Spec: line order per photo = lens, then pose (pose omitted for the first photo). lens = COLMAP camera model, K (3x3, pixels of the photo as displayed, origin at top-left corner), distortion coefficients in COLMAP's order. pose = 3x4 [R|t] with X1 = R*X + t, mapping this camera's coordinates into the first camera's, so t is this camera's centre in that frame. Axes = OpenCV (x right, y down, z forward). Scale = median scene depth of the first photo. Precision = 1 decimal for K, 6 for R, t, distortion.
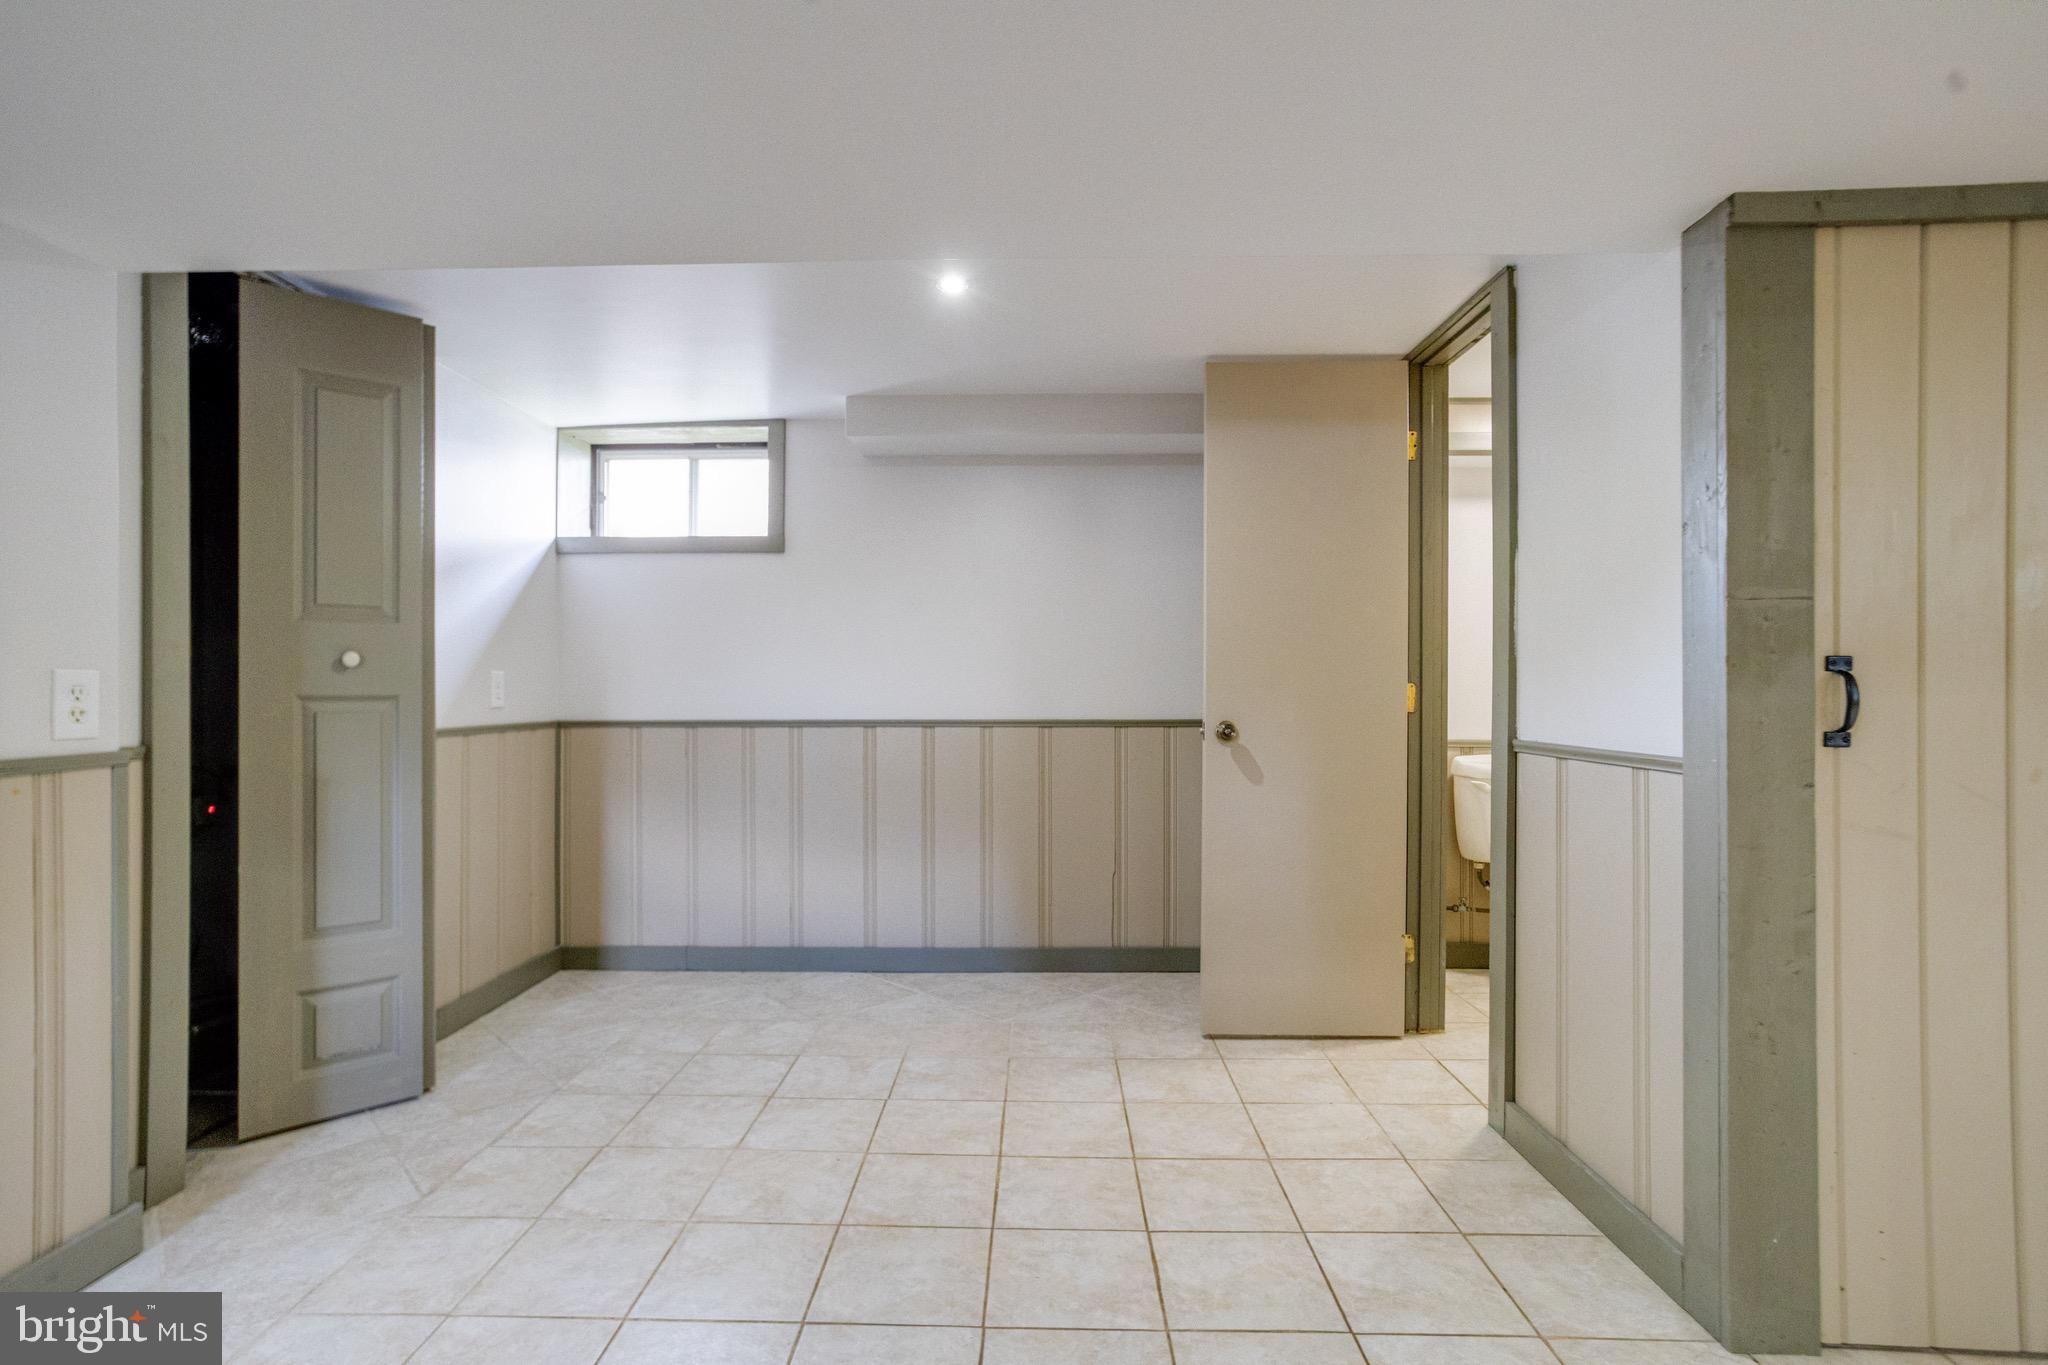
lens RADIAL K [[1001.2, 0, 1004.7], [0, 1001.2, 682.8], [0, 0, 1]] dist [-0.050444, 0.039407]
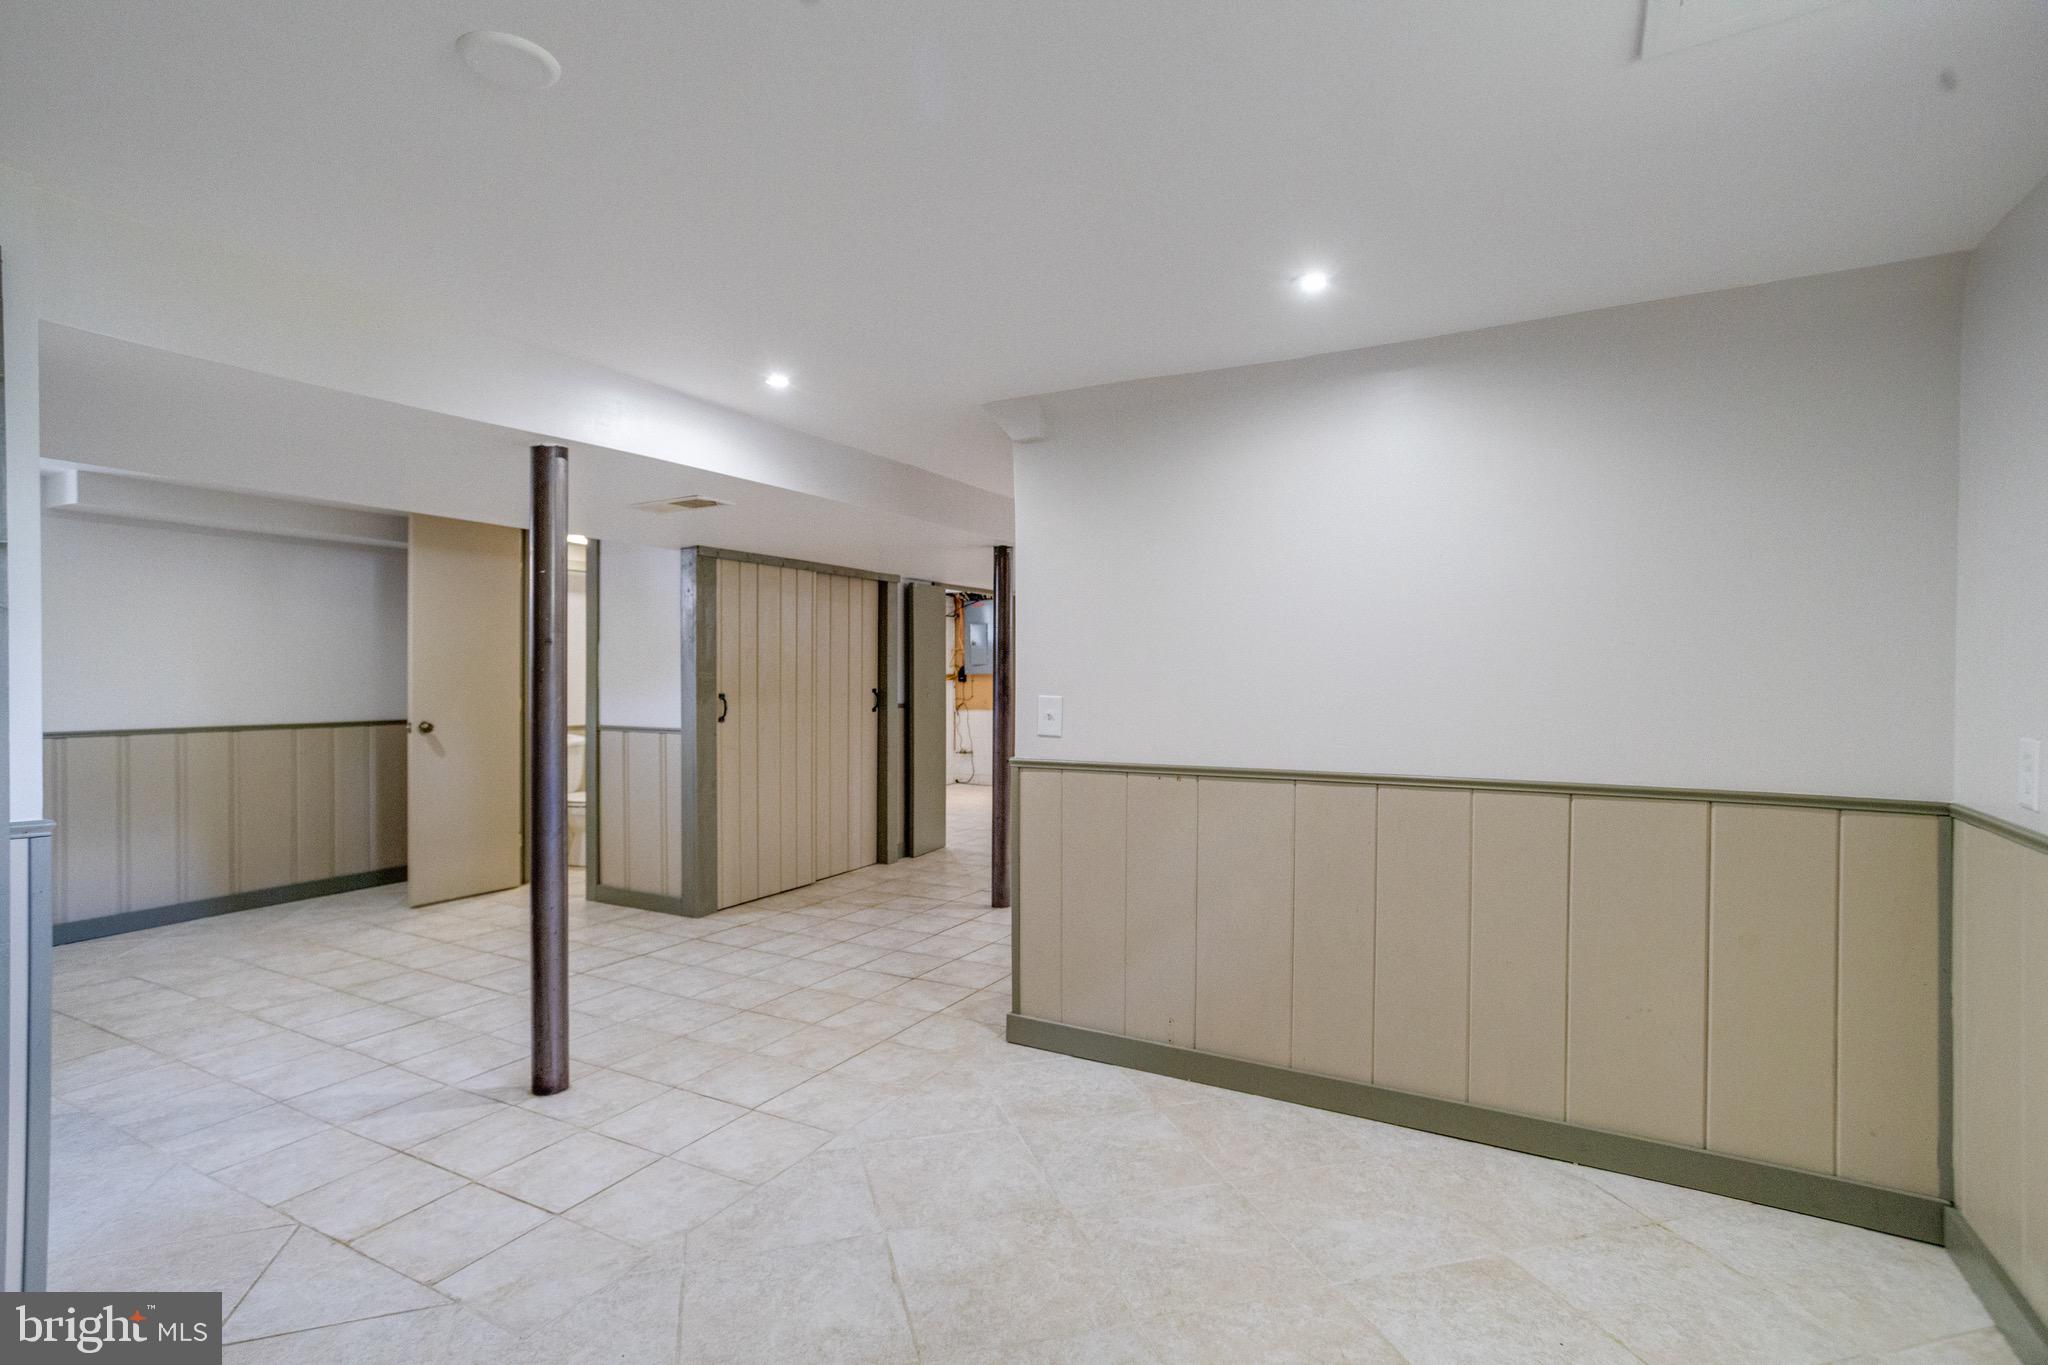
lens RADIAL K [[1001.2, 0, 1004.7], [0, 1001.2, 682.8], [0, 0, 1]] dist [-0.050444, 0.039407]
pose [[0.467745, -0.006993, 0.883836, -1.072362], [-0.006933, 0.999909, 0.011580, -0.072456], [-0.883836, -0.011544, 0.467654, -0.895416]]
